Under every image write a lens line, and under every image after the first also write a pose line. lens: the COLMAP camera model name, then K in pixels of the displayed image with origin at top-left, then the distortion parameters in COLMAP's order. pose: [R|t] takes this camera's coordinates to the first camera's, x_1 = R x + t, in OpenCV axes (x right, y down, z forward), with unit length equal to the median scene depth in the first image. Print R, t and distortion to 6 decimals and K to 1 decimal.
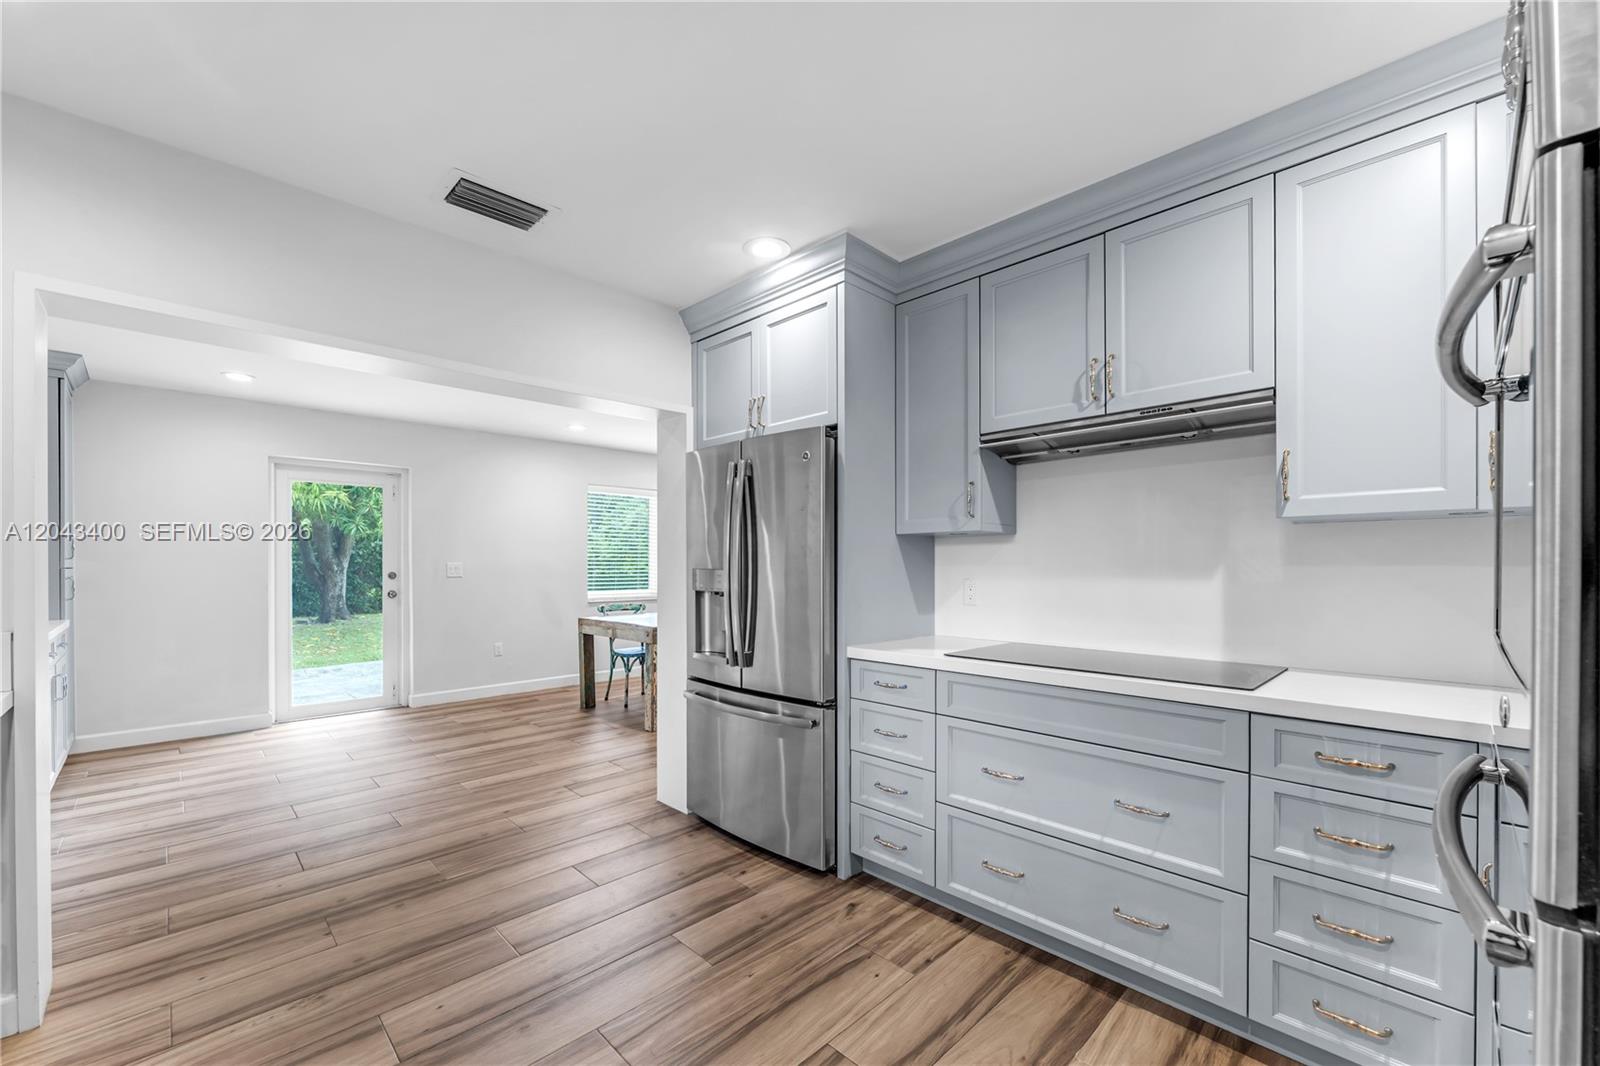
lens RADIAL K [[659.0, 0, 780.6], [0, 659.0, 554.7], [0, 0, 1]] dist [0.000471, 0.000303]
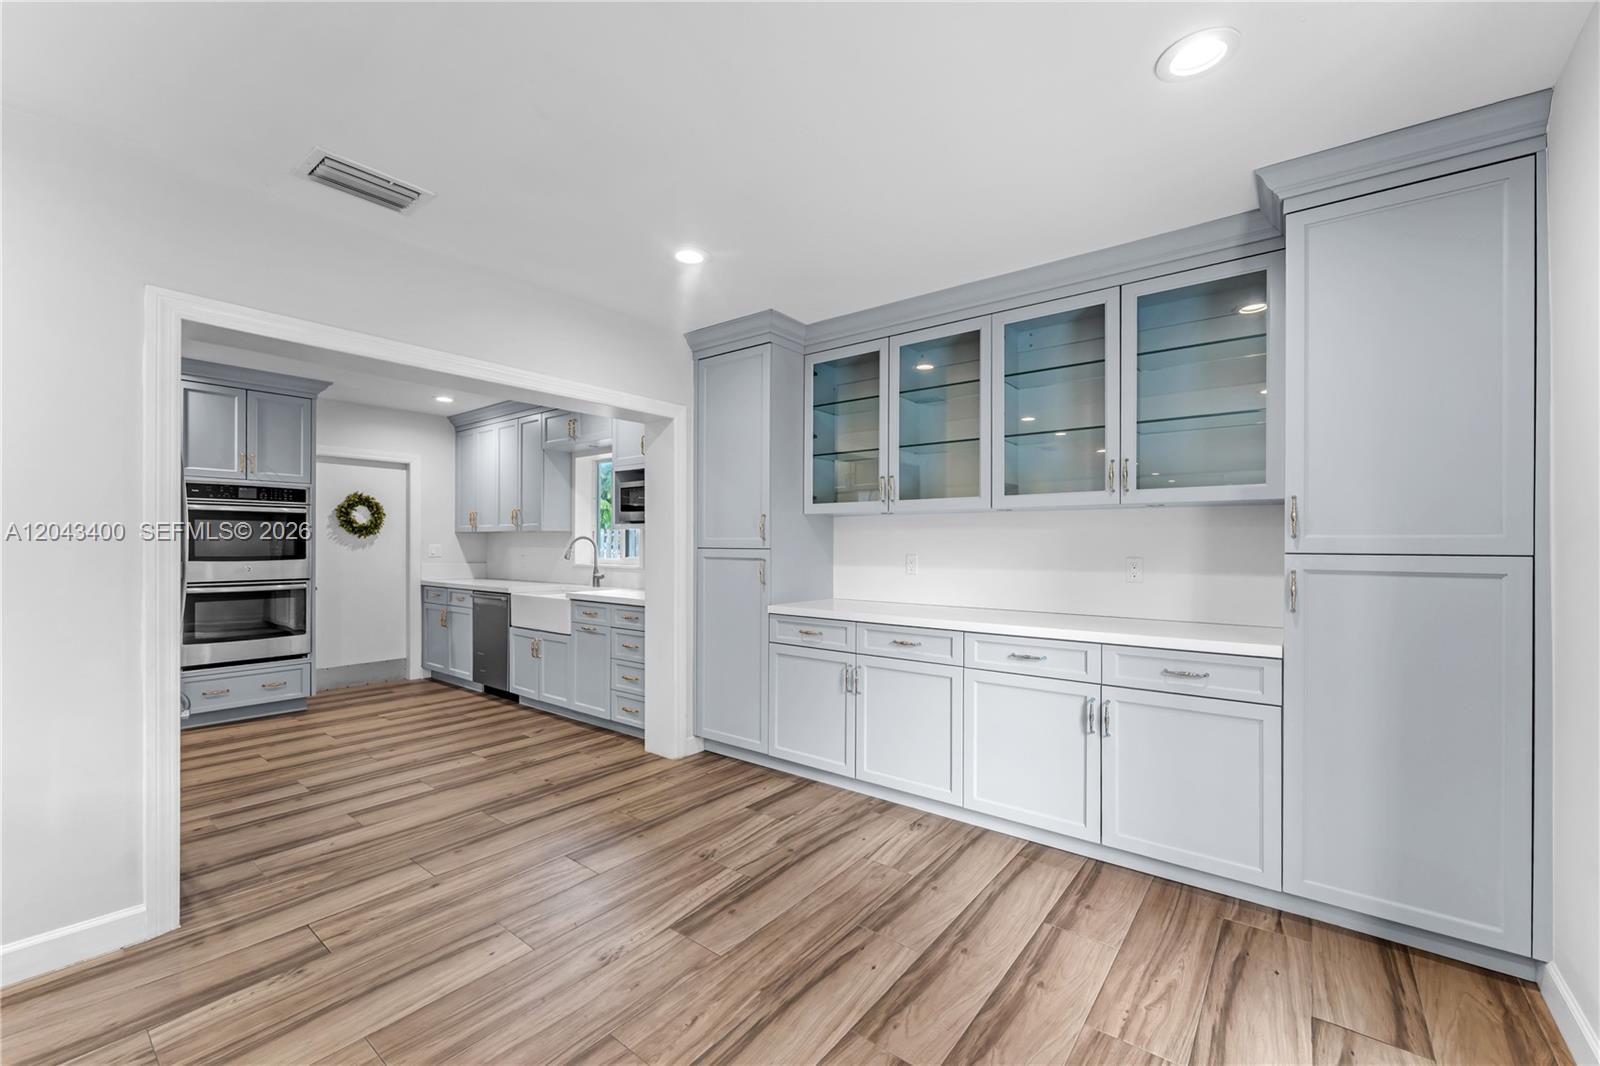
lens RADIAL K [[653.3, 0, 794.6], [0, 653.3, 536.6], [0, 0, 1]] dist [-0.004470, -0.000059]
pose [[-0.989511, -0.002102, -0.144439, -0.853124], [0.000414, 0.999849, -0.017387, 0.014627], [0.144454, -0.017264, -0.989361, 2.153836]]
